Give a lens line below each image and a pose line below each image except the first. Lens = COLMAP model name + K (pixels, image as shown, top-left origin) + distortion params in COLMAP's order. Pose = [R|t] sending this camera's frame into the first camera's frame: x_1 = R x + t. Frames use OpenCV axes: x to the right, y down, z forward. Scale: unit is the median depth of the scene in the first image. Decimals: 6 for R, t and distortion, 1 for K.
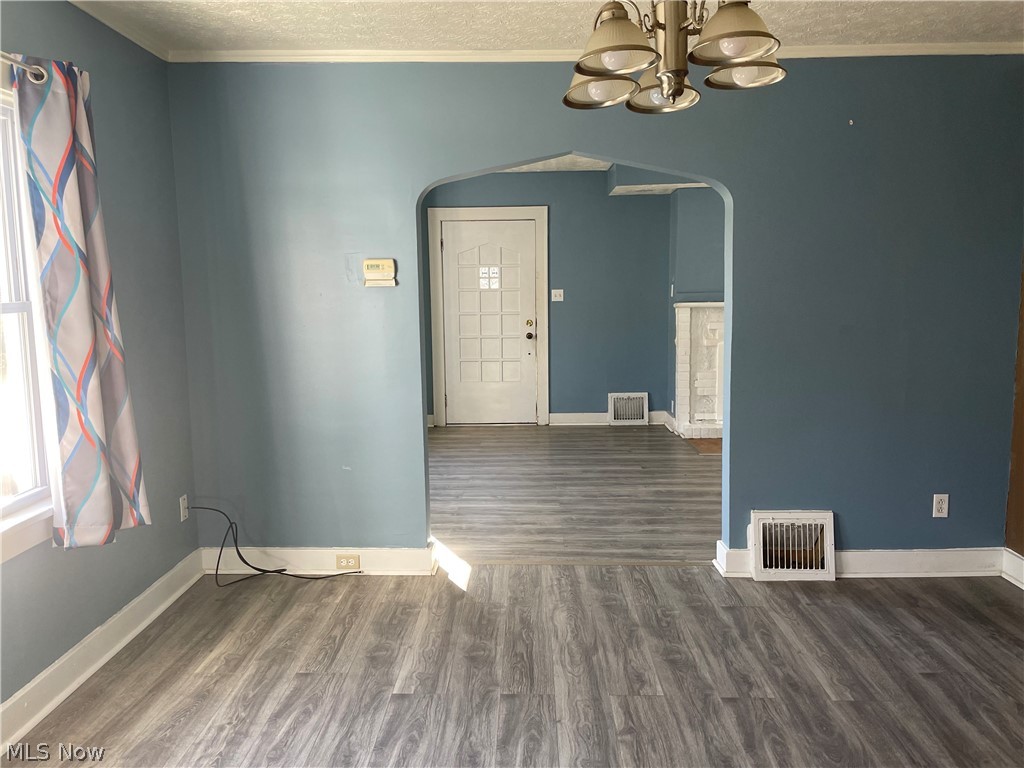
lens RADIAL K [[768.8, 0, 515.5], [0, 768.8, 371.4], [0, 0, 1]] dist [0.098123, -0.128316]
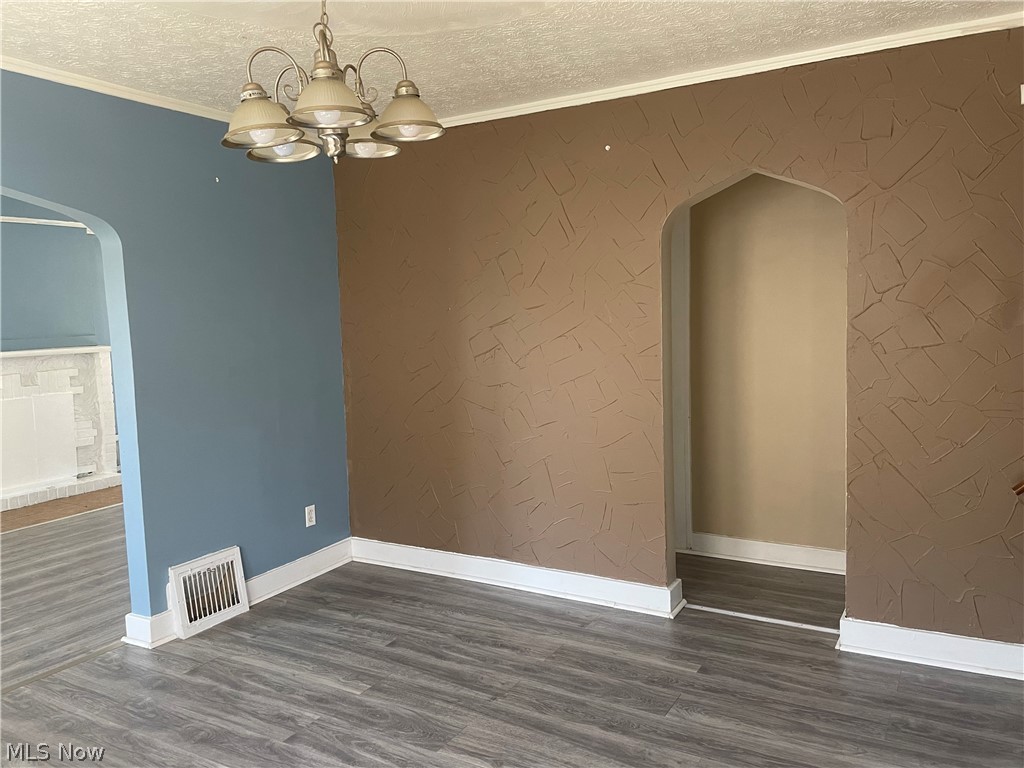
lens RADIAL K [[768.8, 0, 515.5], [0, 768.8, 371.4], [0, 0, 1]] dist [0.098123, -0.128316]
pose [[0.484362, -0.068385, 0.872191, -0.352320], [0.115385, 0.993225, 0.013797, -0.027455], [-0.867226, 0.093955, 0.488971, 0.165340]]
